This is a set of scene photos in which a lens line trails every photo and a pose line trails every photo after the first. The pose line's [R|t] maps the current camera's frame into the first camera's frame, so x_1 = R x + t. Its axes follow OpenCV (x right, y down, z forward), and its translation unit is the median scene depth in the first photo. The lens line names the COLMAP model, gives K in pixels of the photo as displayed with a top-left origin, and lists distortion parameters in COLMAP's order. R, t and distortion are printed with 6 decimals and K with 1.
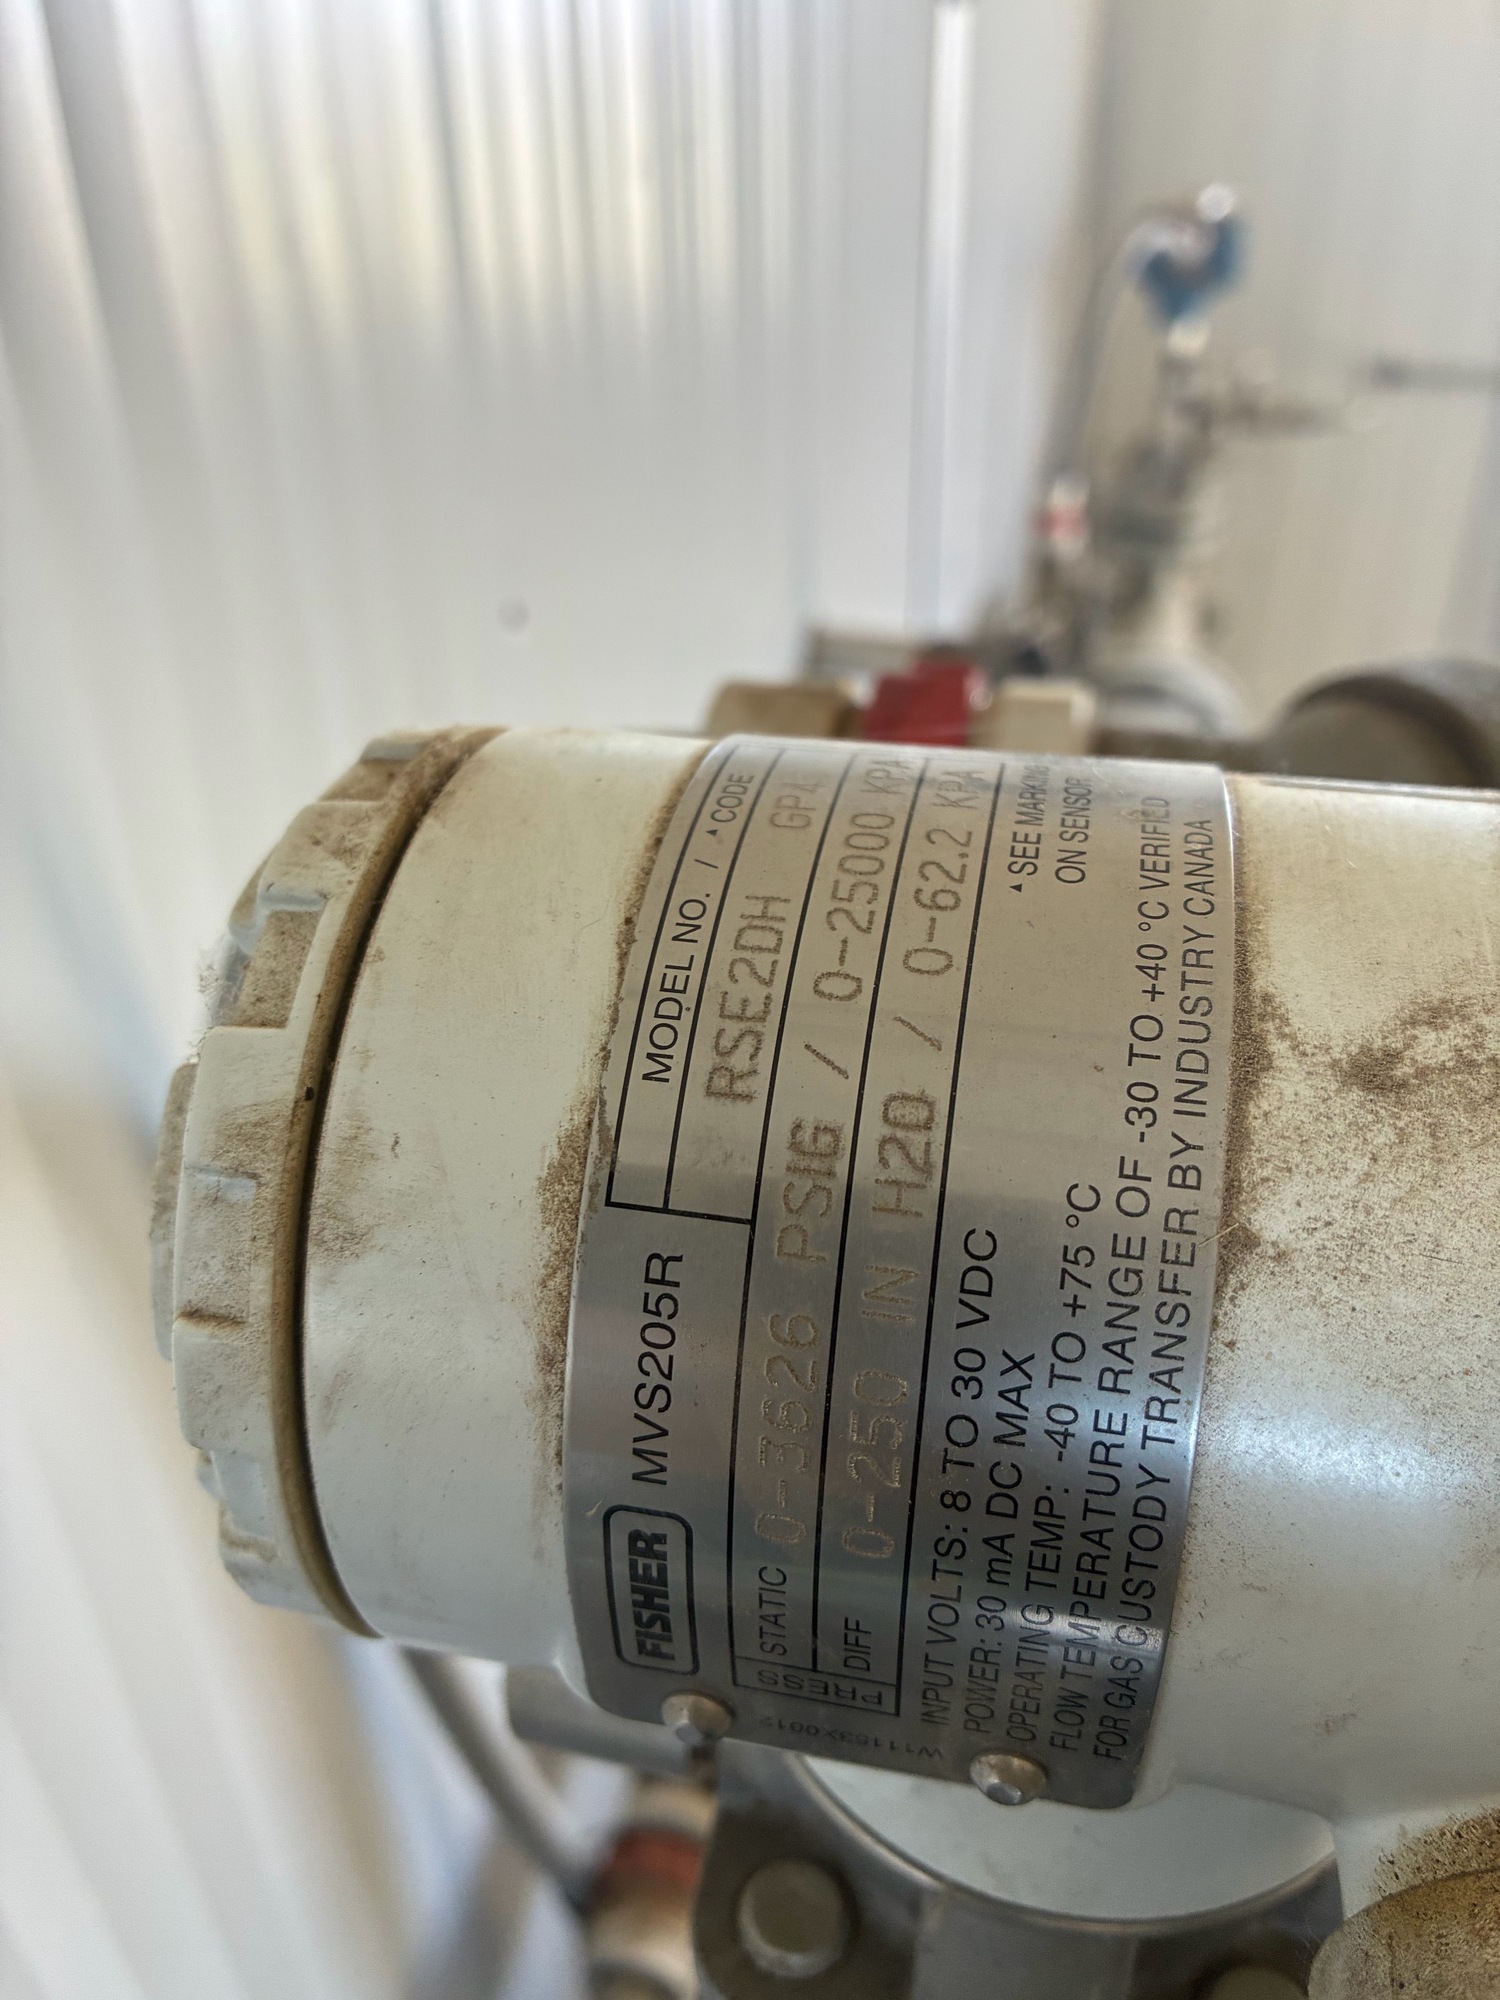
lens RADIAL K [[1539.8, 0, 752.3], [0, 1539.8, 1002.1], [0, 0, 1]] dist [0.066756, -0.103956]
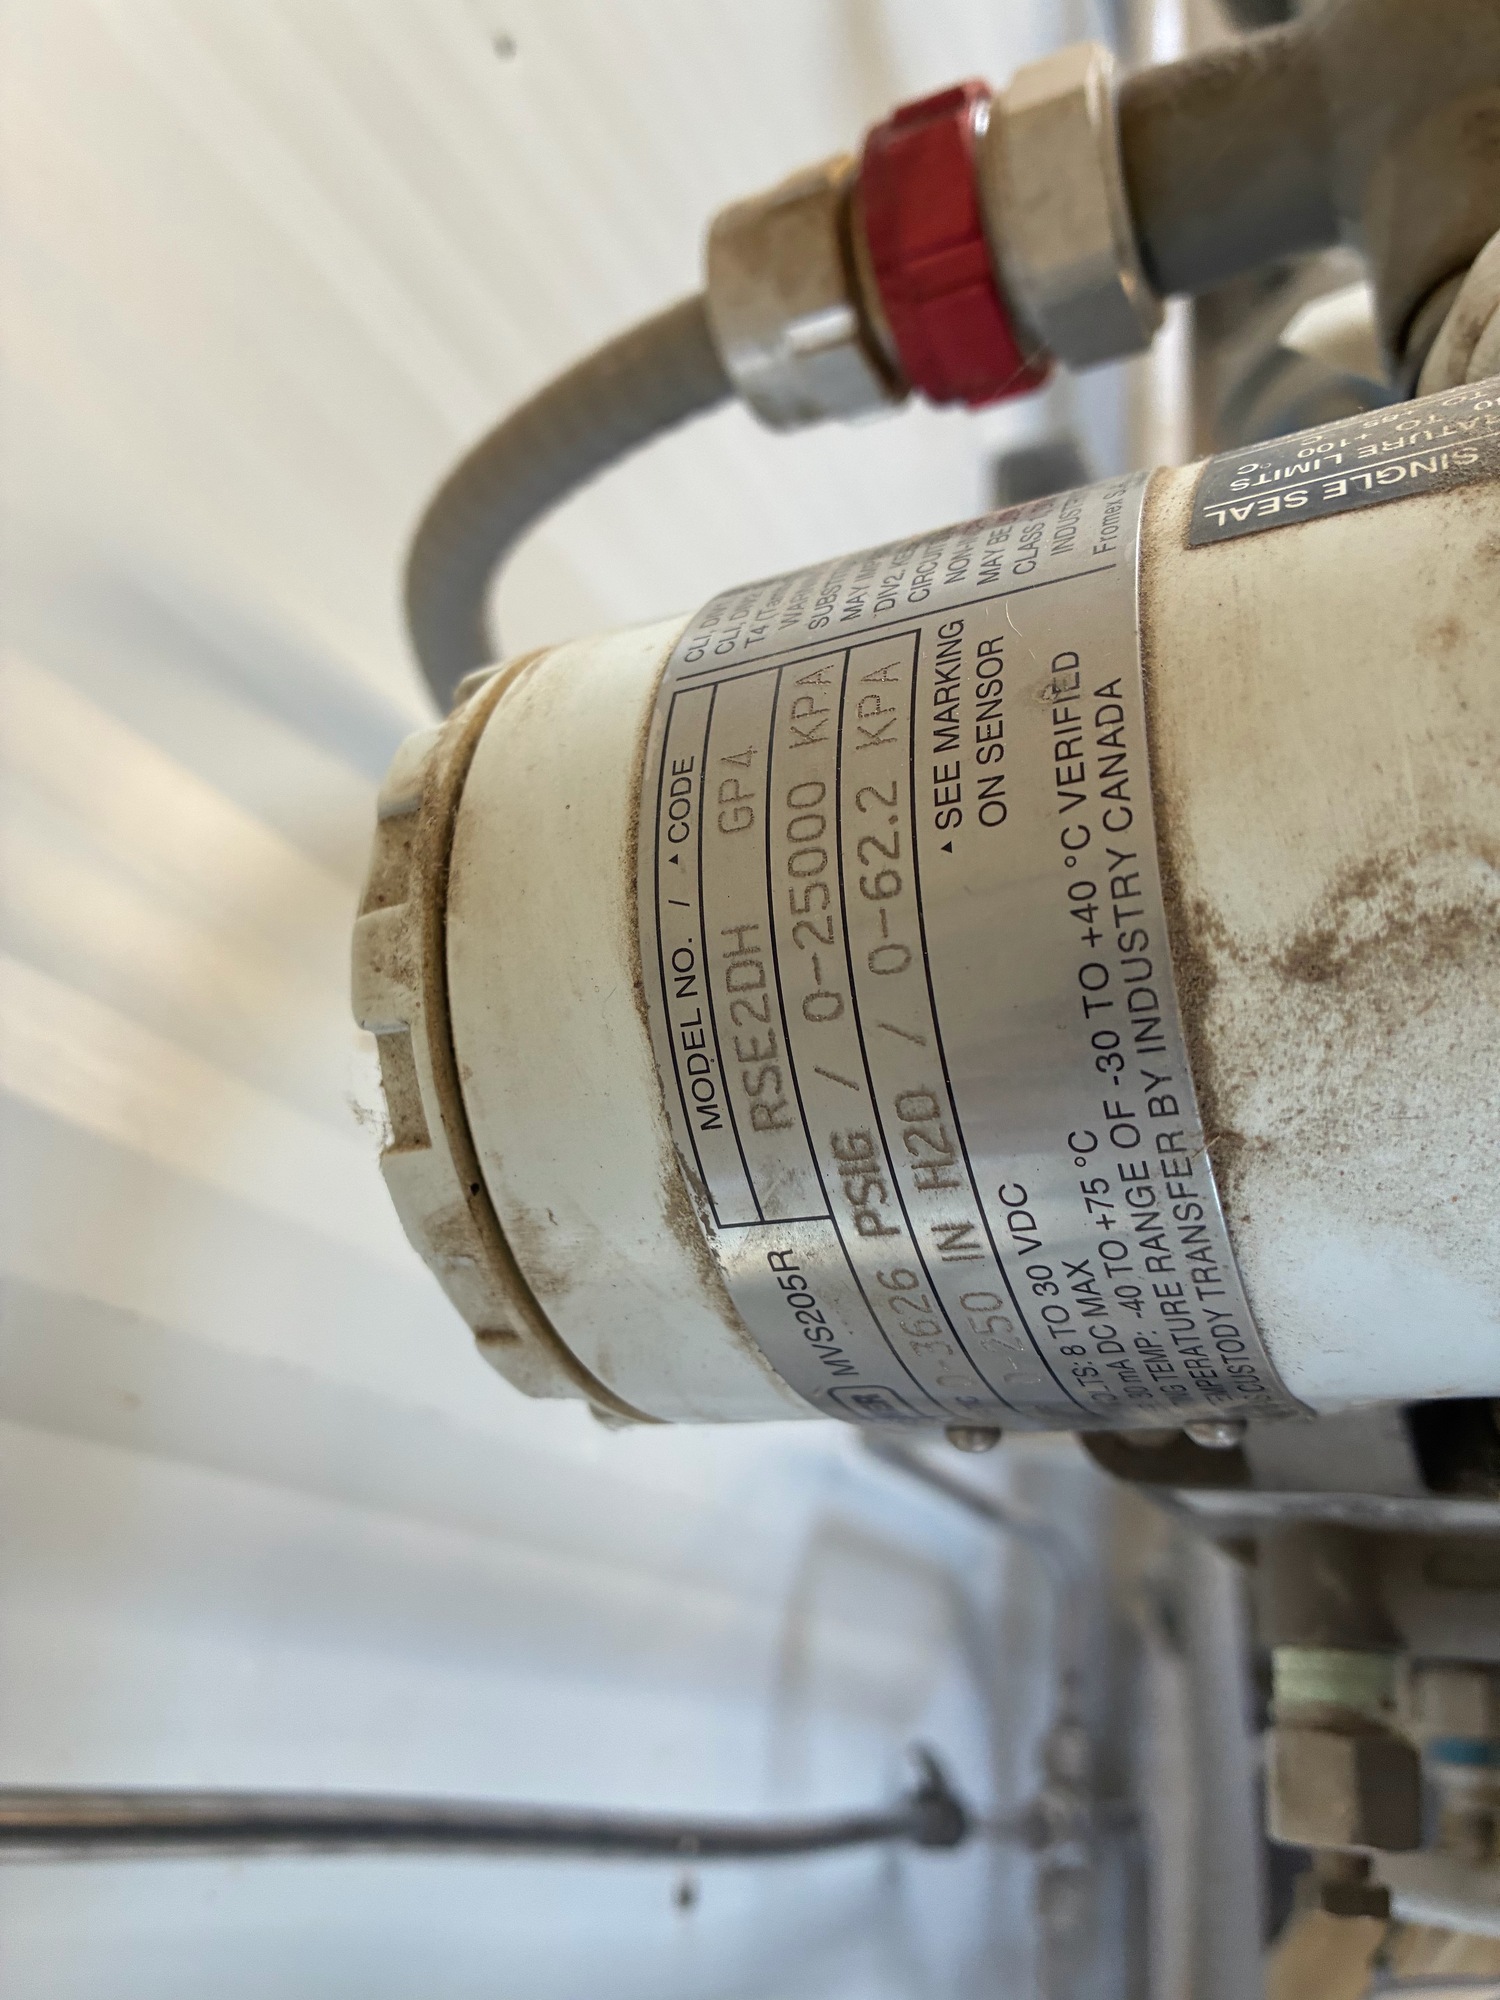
lens RADIAL K [[1539.8, 0, 751.0], [0, 1539.8, 999.7], [0, 0, 1]] dist [0.066756, -0.103956]
pose [[0.895424, -0.320721, -0.308793, 0.361616], [0.427092, 0.814654, 0.392340, -0.482215], [0.125728, -0.483194, 0.866439, 0.038603]]
